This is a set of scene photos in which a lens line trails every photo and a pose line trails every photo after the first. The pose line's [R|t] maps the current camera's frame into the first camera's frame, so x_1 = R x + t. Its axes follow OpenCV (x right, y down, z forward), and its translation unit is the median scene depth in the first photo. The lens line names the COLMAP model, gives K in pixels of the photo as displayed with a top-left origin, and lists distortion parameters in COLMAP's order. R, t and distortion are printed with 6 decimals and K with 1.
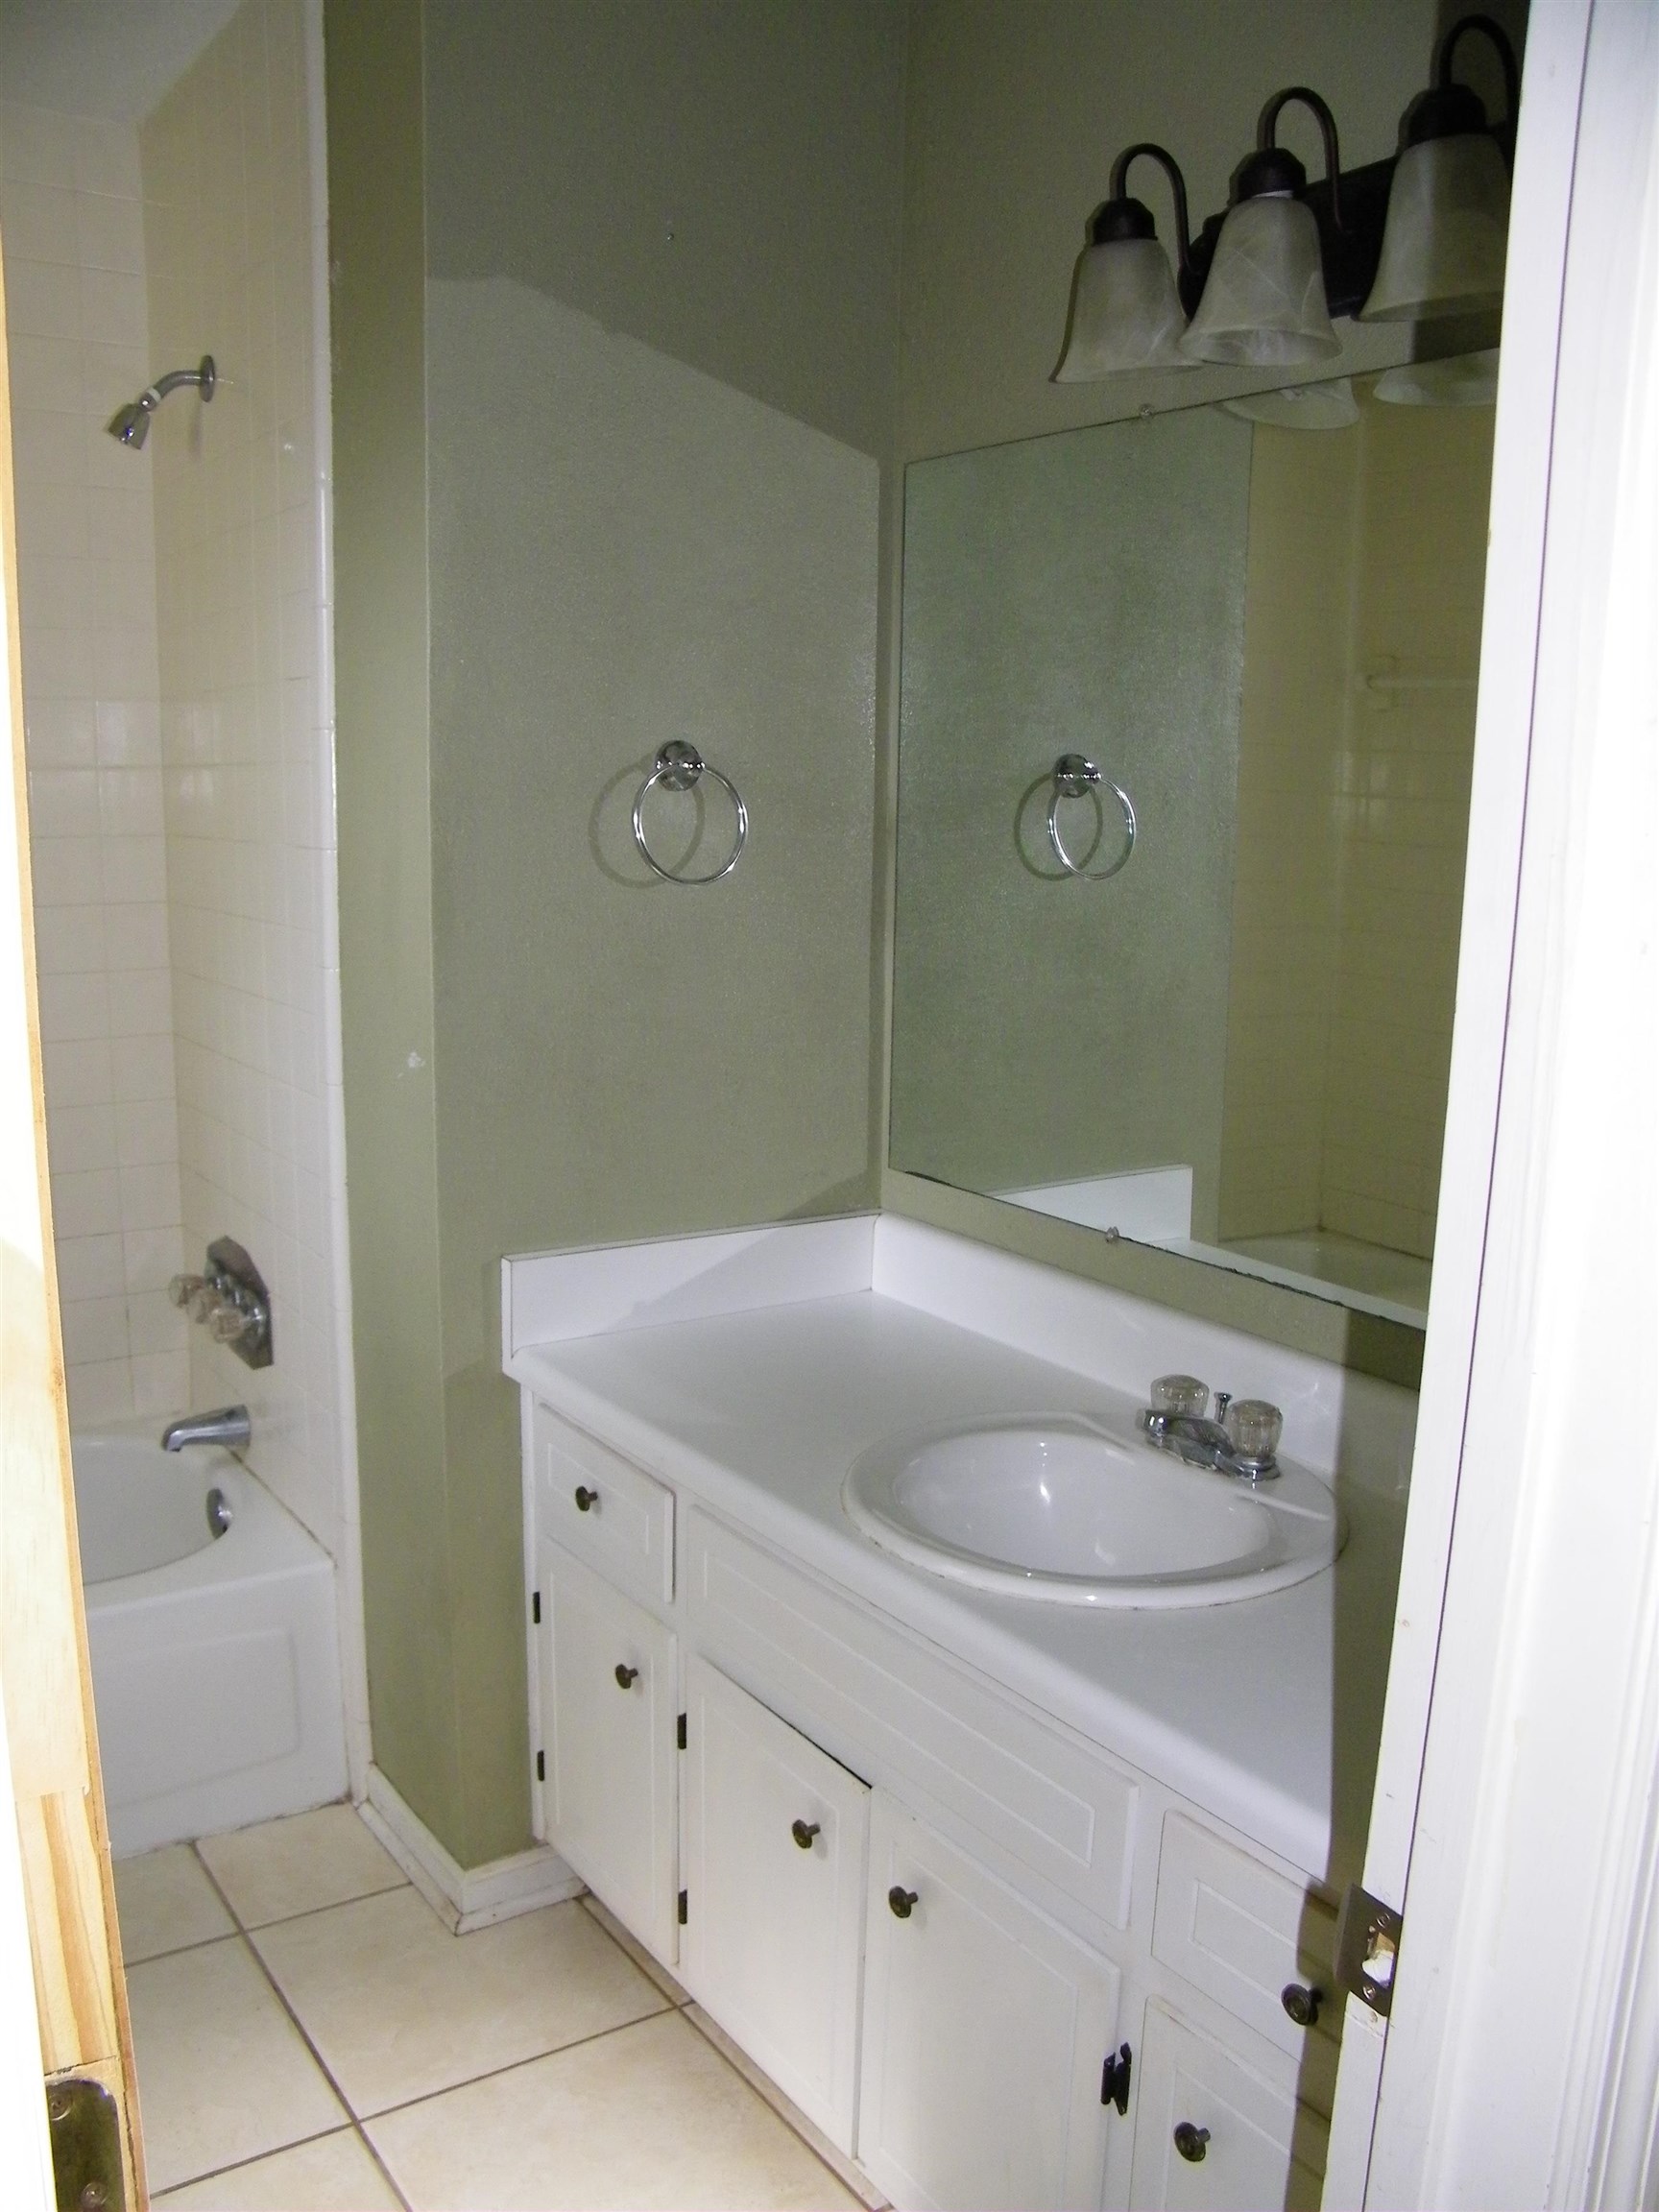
lens RADIAL K [[1882.7, 0, 829.5], [0, 1882.7, 1106.0], [0, 0, 1]] dist [-0.187596, 0.171299]
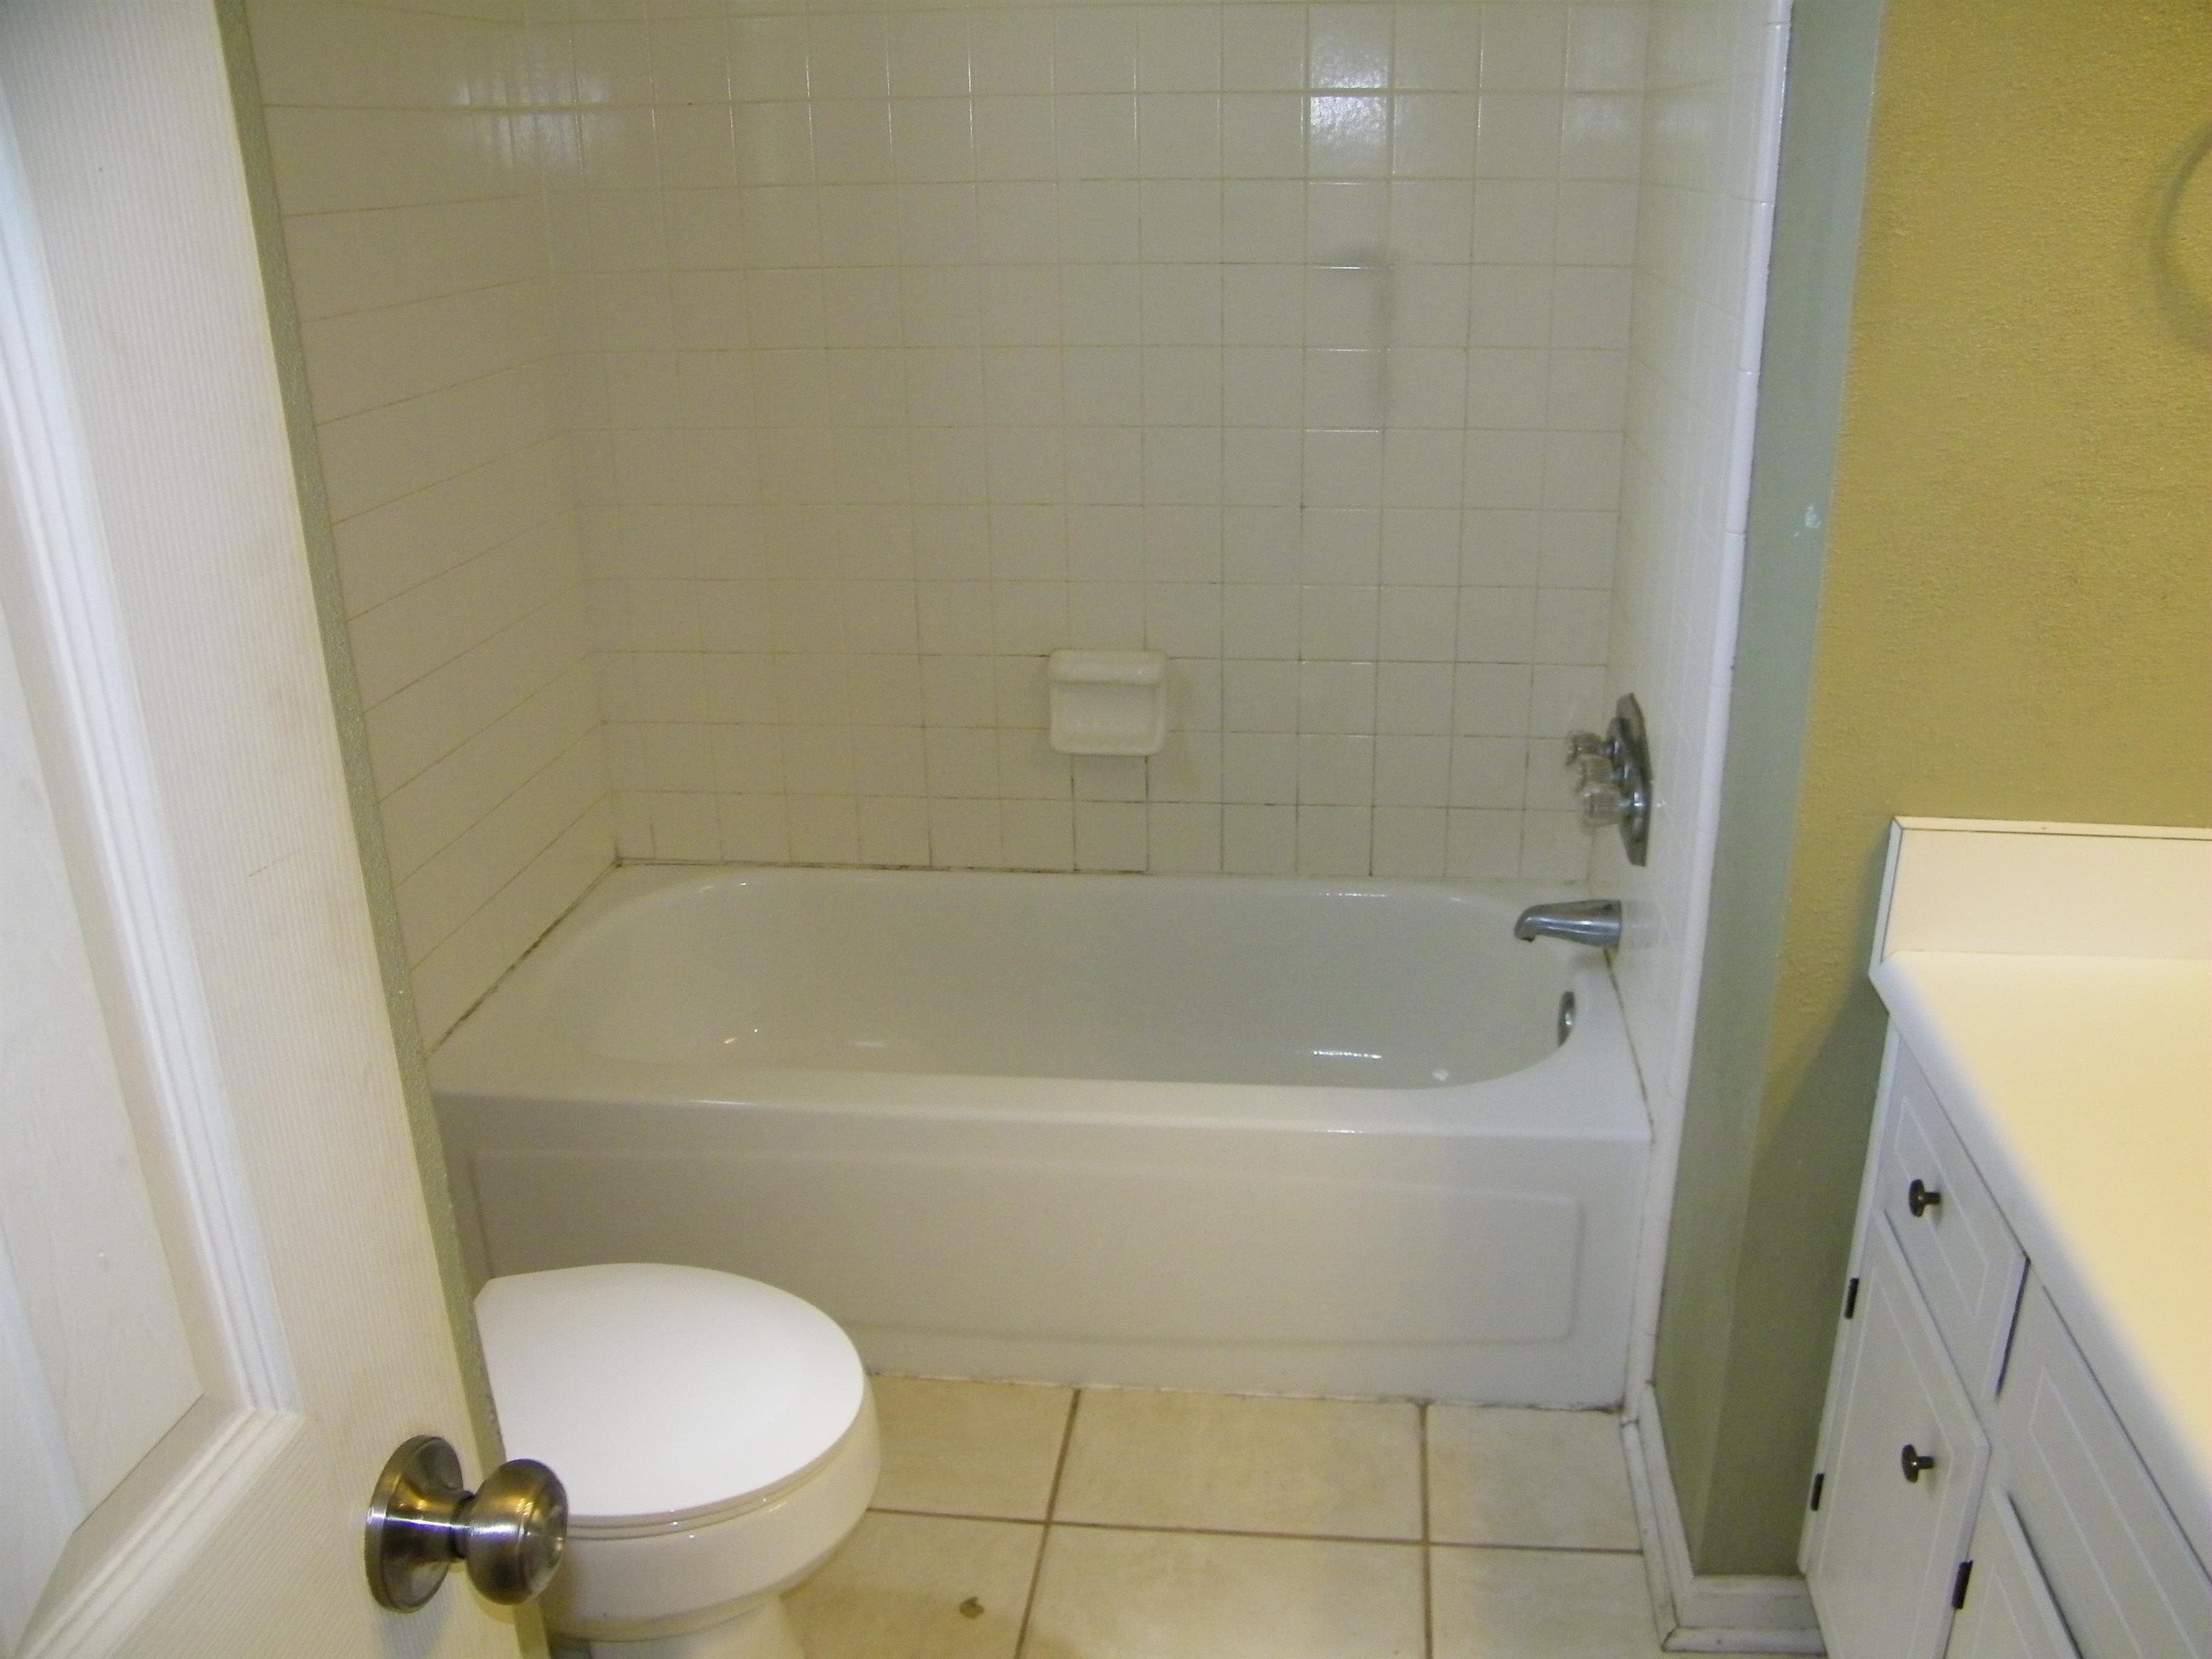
lens RADIAL K [[1882.7, 0, 1162.3], [0, 1882.7, 877.3], [0, 0, 1]] dist [-0.187596, 0.171299]
pose [[0.764292, 0.214563, -0.608129, 0.031753], [-0.079166, 0.967110, 0.241725, -0.036387], [0.639992, -0.136605, 0.756141, 0.278223]]
